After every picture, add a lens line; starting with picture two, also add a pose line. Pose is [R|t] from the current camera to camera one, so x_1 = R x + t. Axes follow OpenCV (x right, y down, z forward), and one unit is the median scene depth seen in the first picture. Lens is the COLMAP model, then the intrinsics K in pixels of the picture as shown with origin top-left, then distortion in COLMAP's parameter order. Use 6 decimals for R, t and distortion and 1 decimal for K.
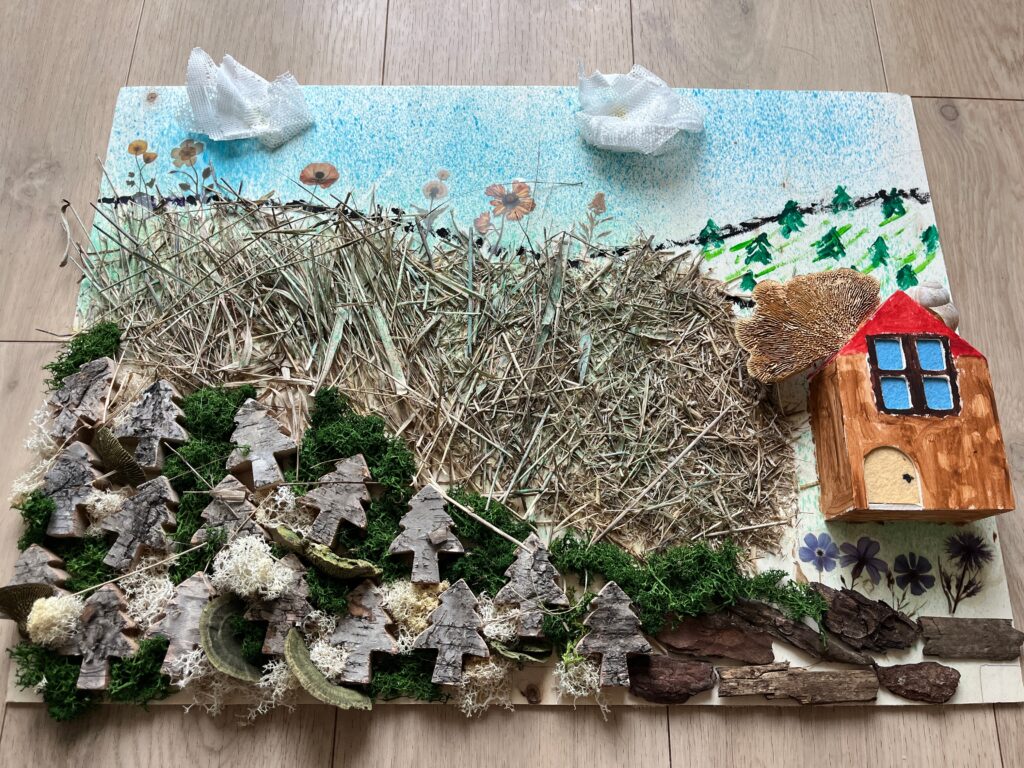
lens RADIAL K [[771.6, 0, 512.1], [0, 771.6, 400.3], [0, 0, 1]] dist [0.053381, -0.061868]
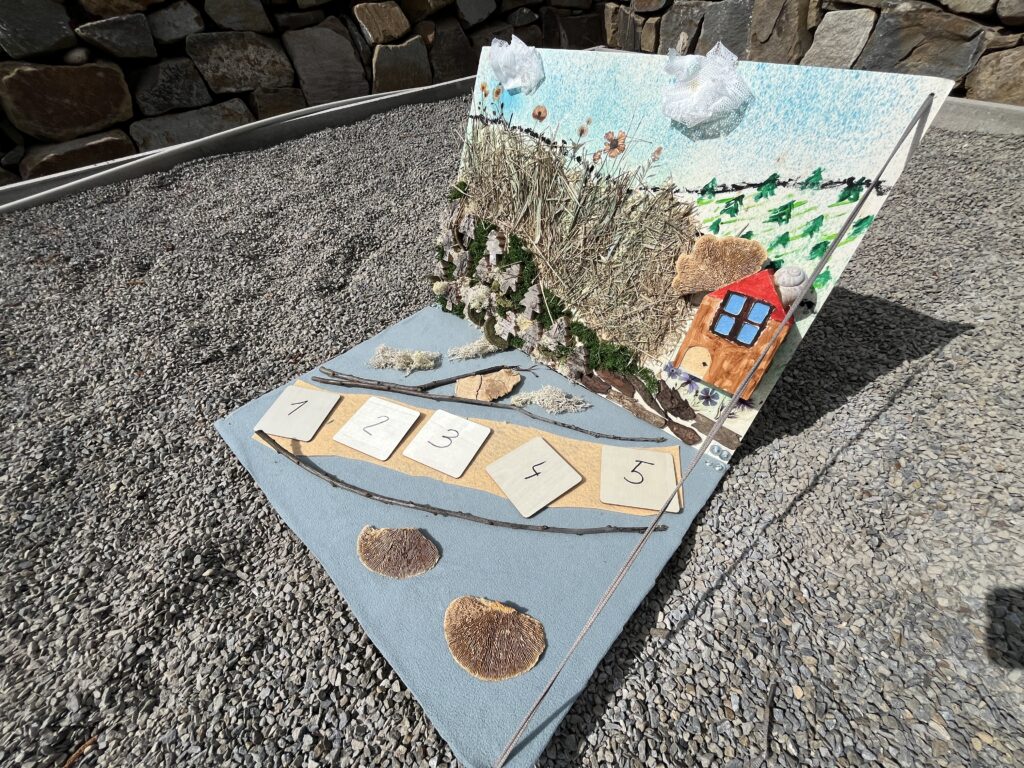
lens RADIAL K [[410.9, 0, 505.2], [0, 410.9, 382.3], [0, 0, 1]] dist [-0.008815, 0.000756]
pose [[0.725044, 0.461419, -0.511277, 0.676357], [-0.018126, 0.754905, 0.655584, -0.547389], [0.688464, -0.466059, 0.555703, 0.006412]]
